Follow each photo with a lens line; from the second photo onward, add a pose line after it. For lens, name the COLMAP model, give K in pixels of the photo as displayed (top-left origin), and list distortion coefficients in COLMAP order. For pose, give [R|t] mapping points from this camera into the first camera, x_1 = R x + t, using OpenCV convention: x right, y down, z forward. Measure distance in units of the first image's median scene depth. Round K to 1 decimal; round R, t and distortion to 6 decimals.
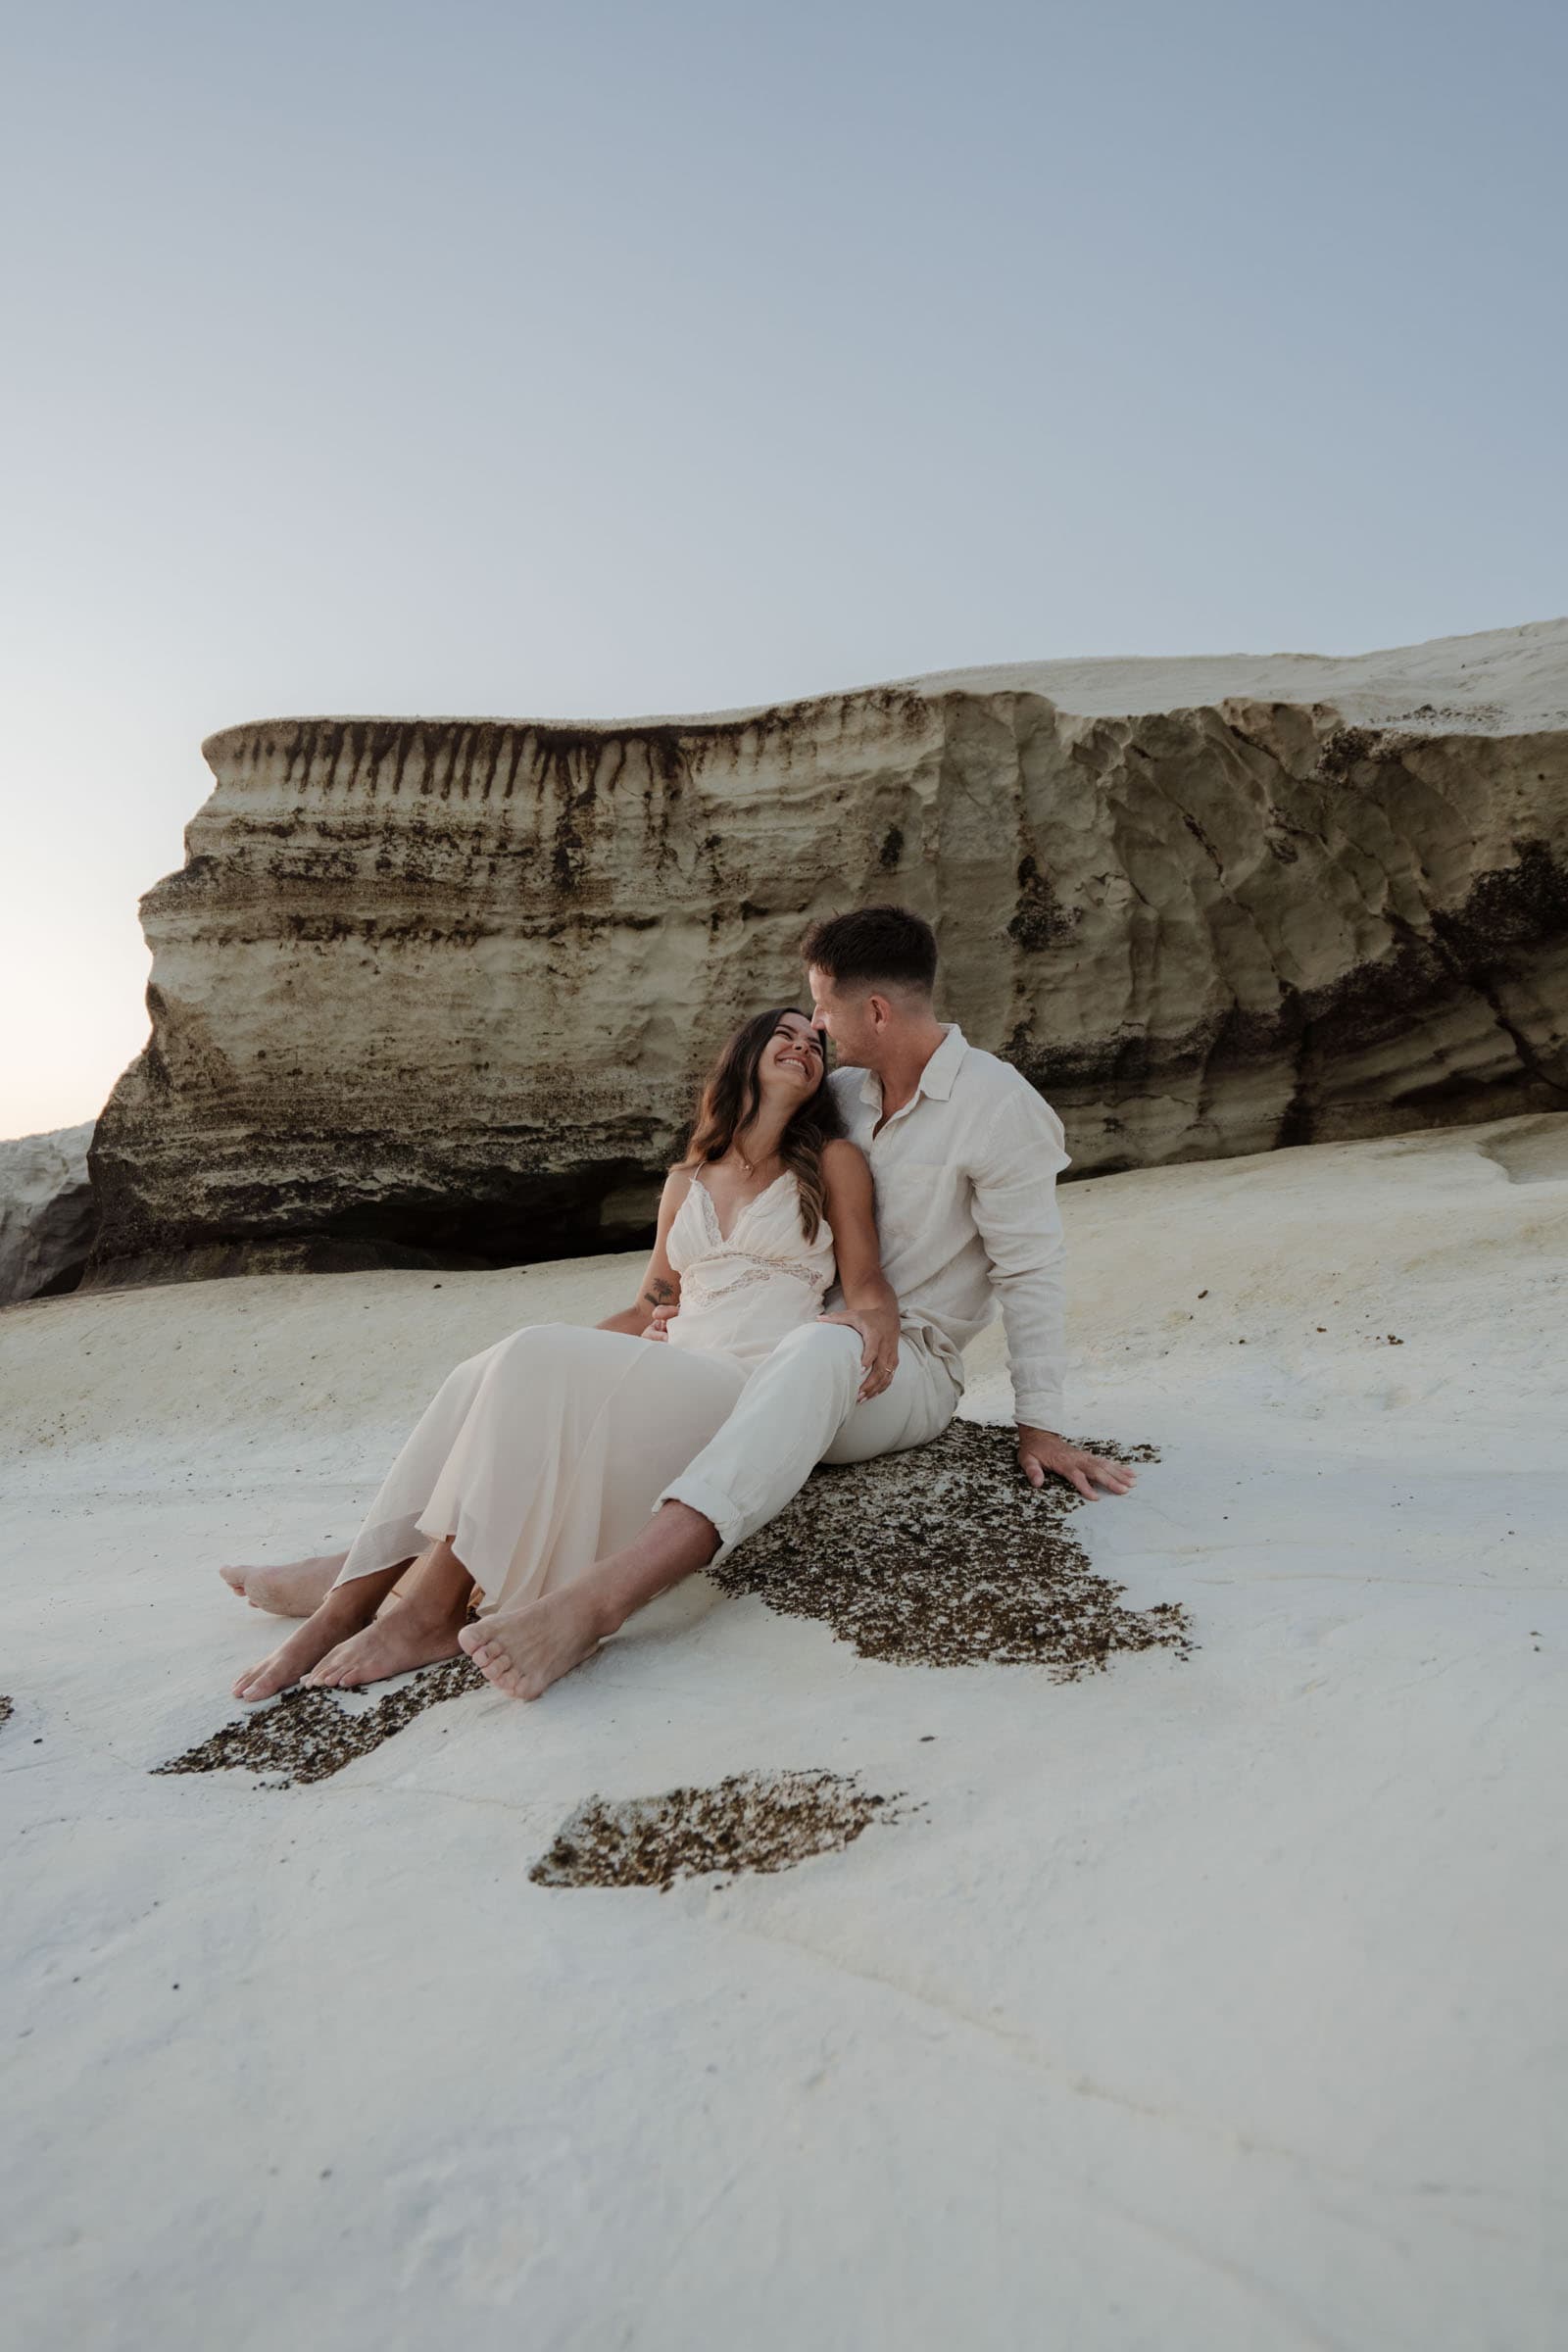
lens RADIAL K [[1322.9, 0, 787.7], [0, 1322.9, 1189.6], [0, 0, 1]] dist [-0.063300, 0.056421]
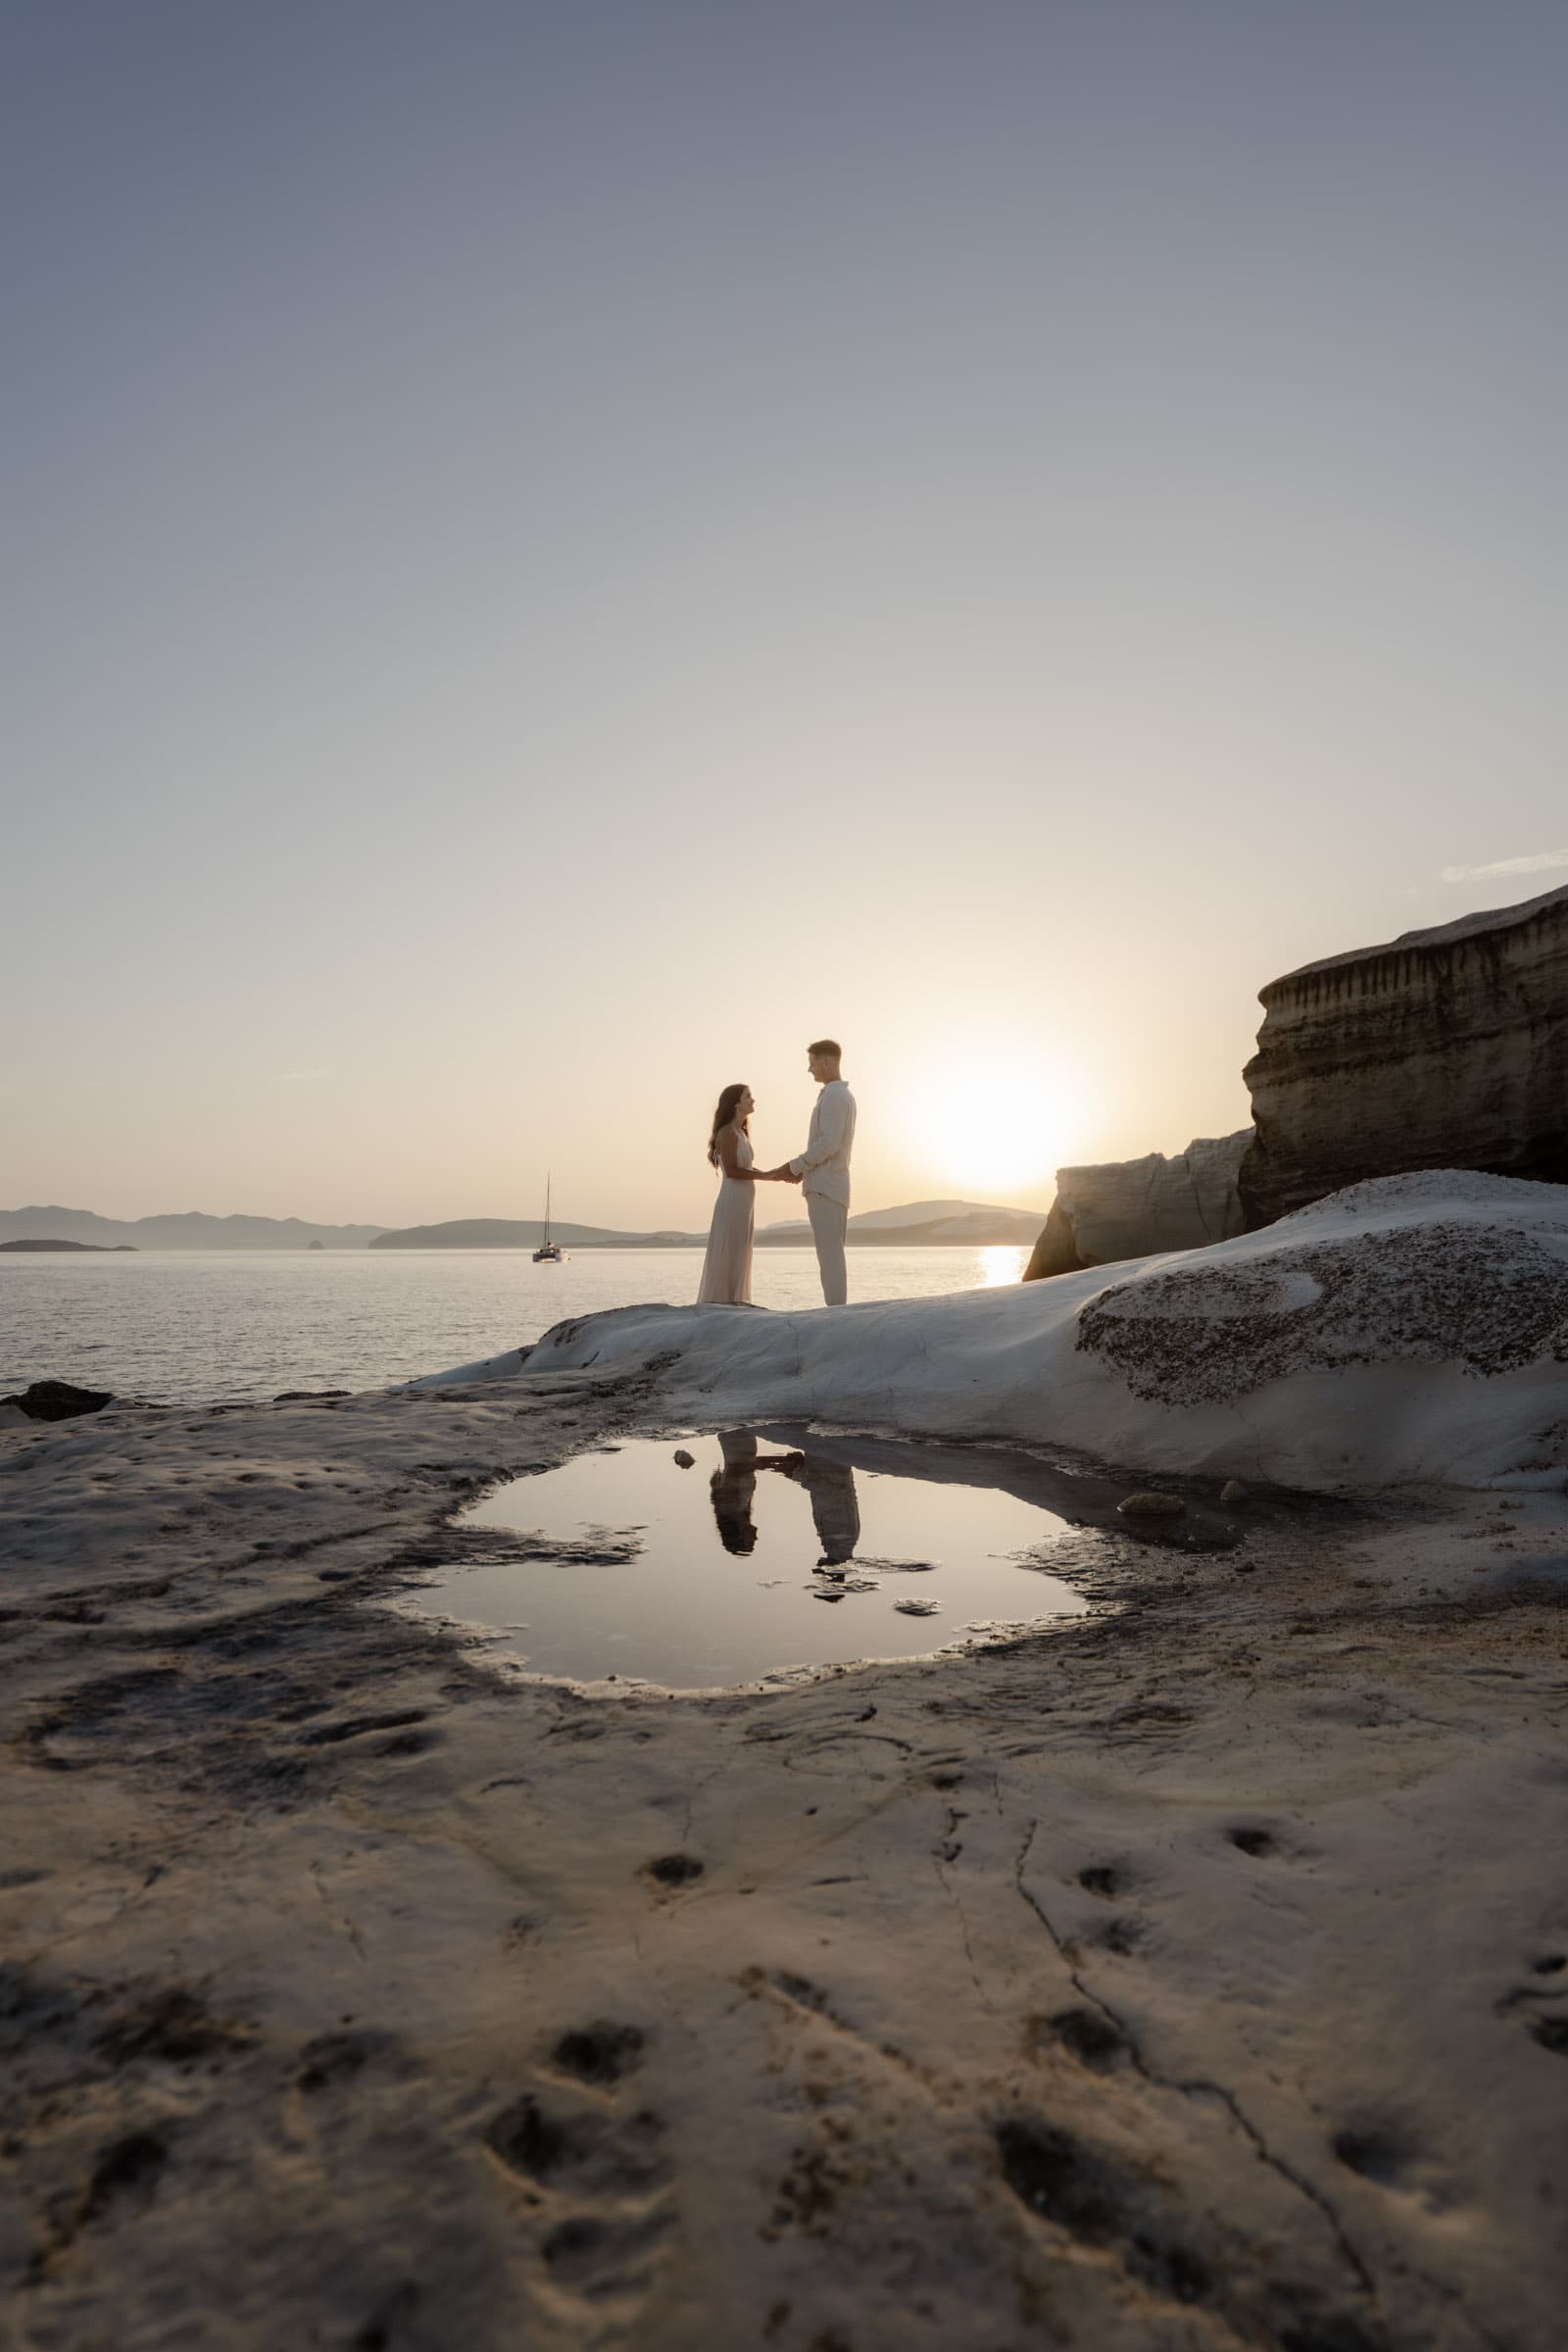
lens RADIAL K [[1205.8, 0, 842.0], [0, 1205.8, 1189.7], [0, 0, 1]] dist [-0.034479, 0.020682]
pose [[0.650399, -0.098967, -0.753118, 0.558494], [0.124089, 0.992000, -0.023195, -0.062755], [0.749388, -0.078367, 0.657477, -0.831657]]
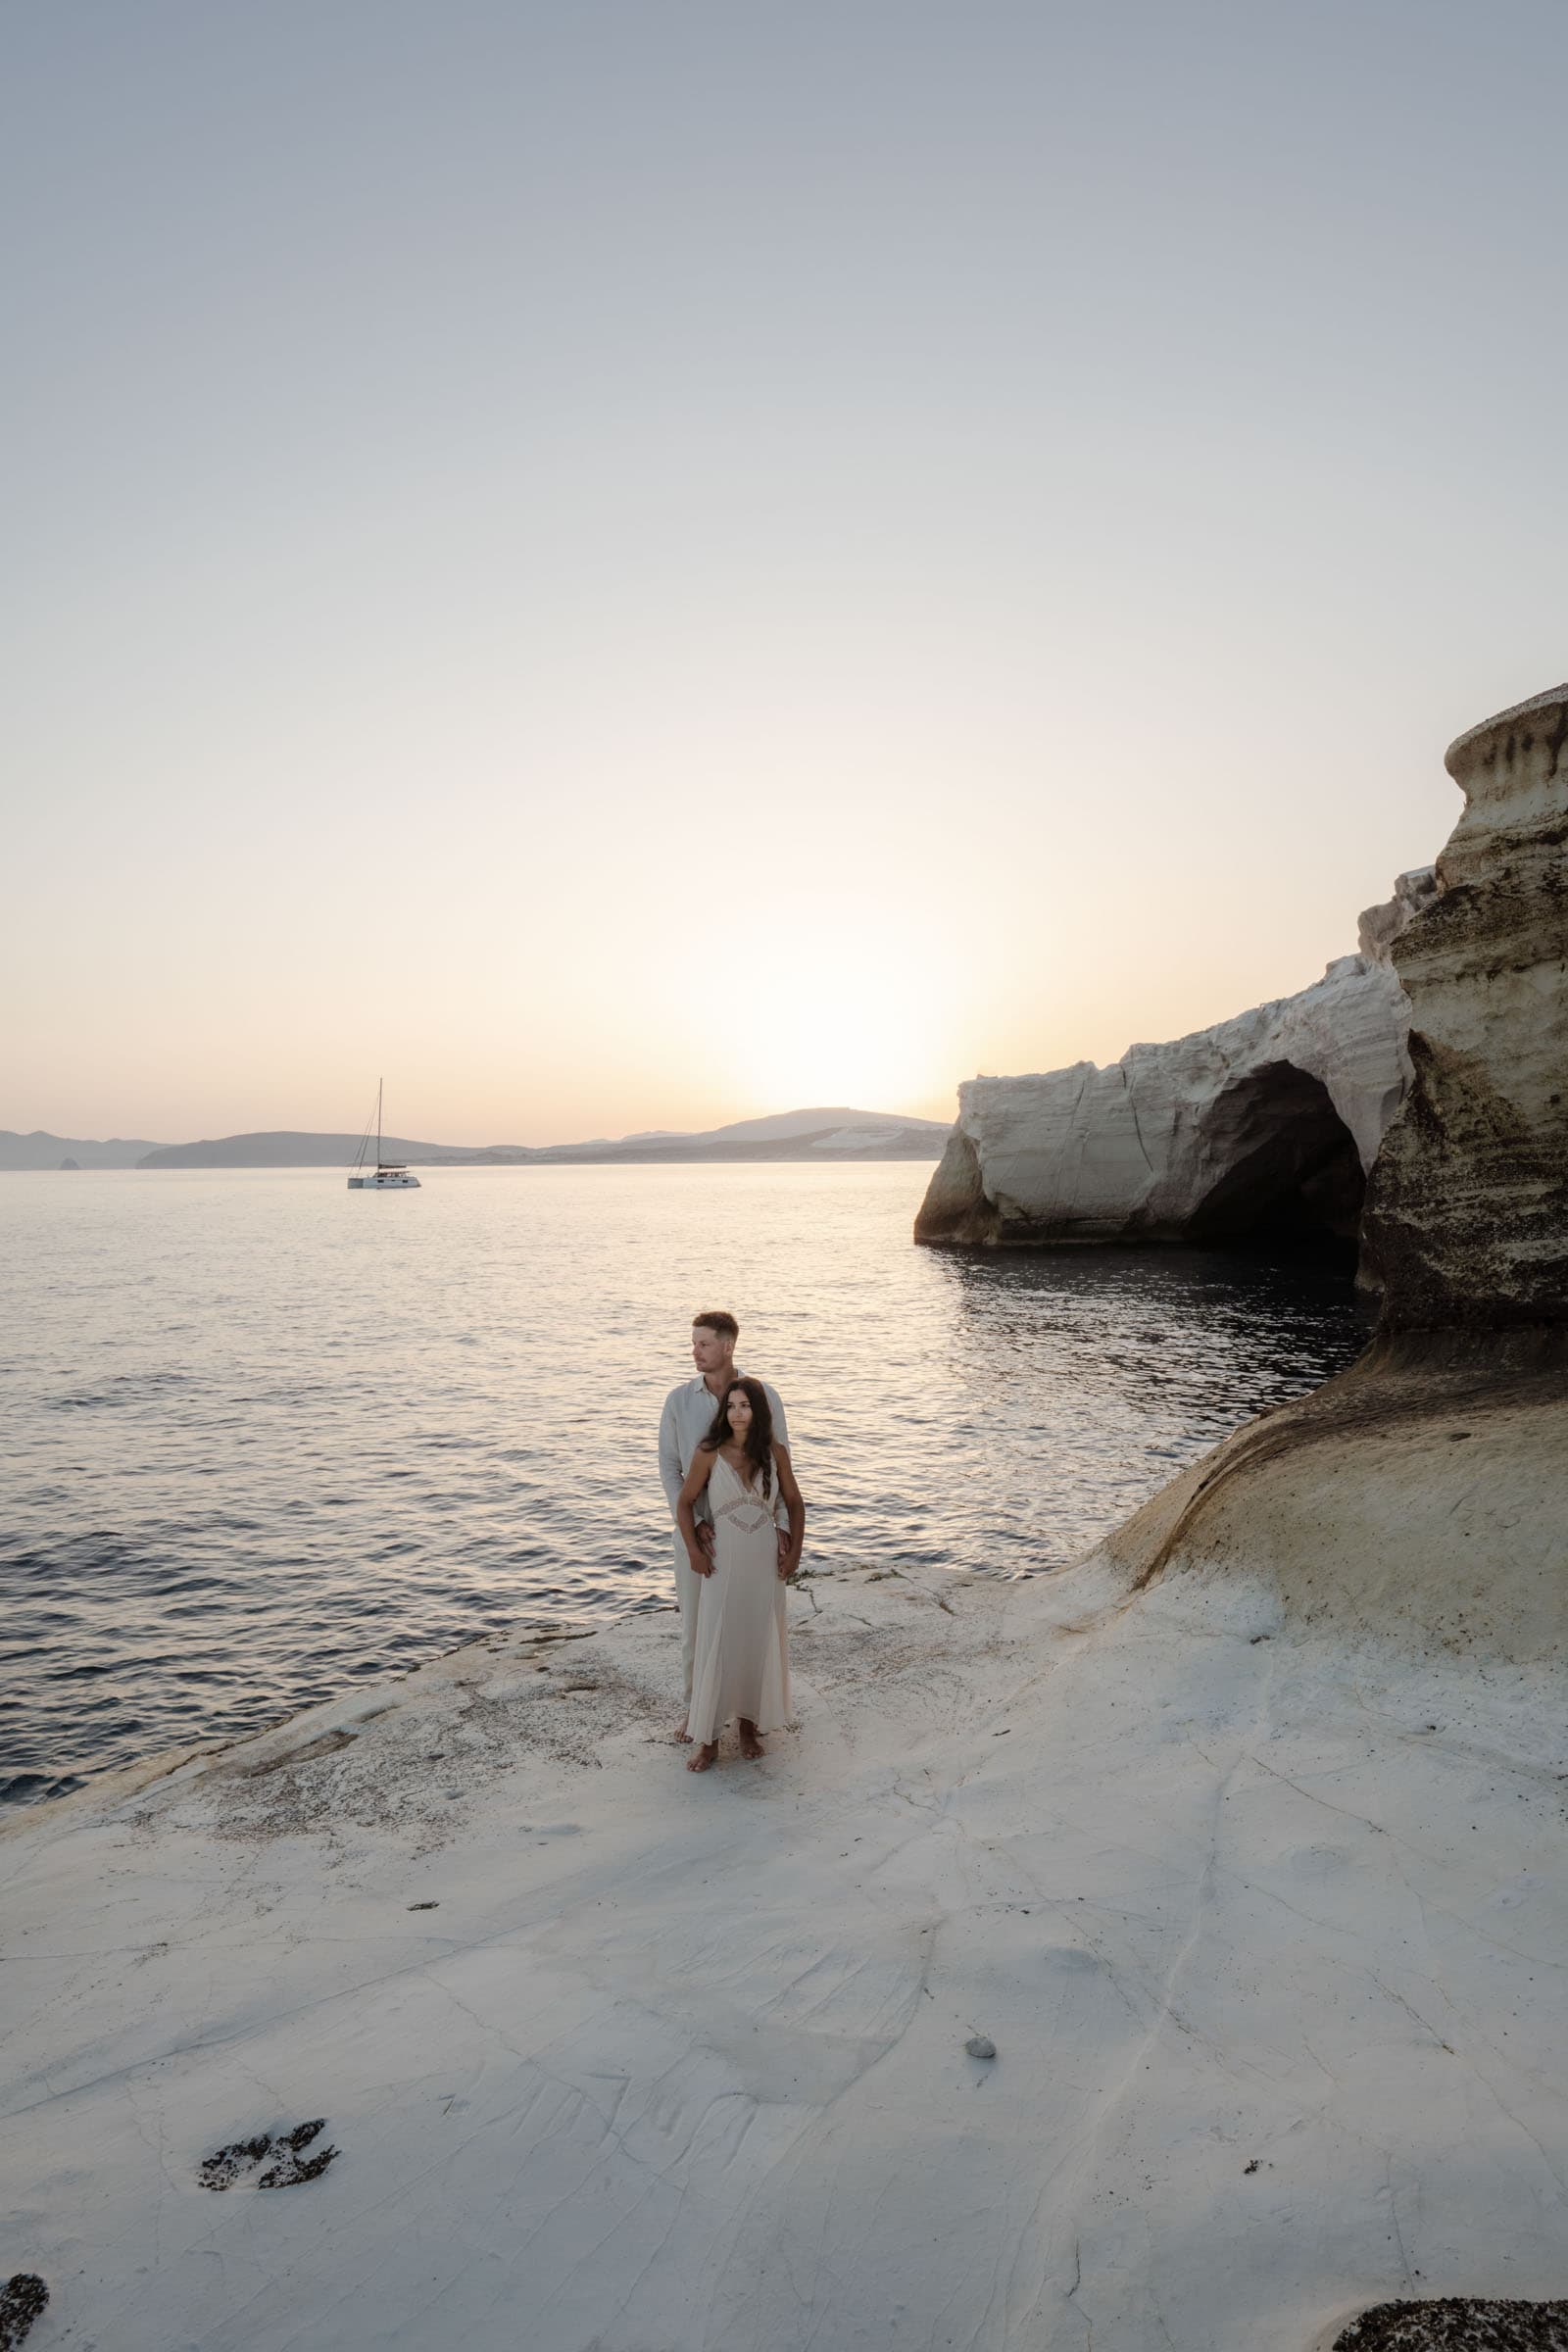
lens RADIAL K [[1443.3, 0, 810.8], [0, 1443.3, 1188.0], [0, 0, 1]] dist [-0.007148, 0.023347]
pose [[0.705082, -0.055575, -0.706945, -0.074378], [0.126373, 0.990813, 0.048150, -0.152109], [0.697775, -0.123289, 0.705628, -0.029773]]
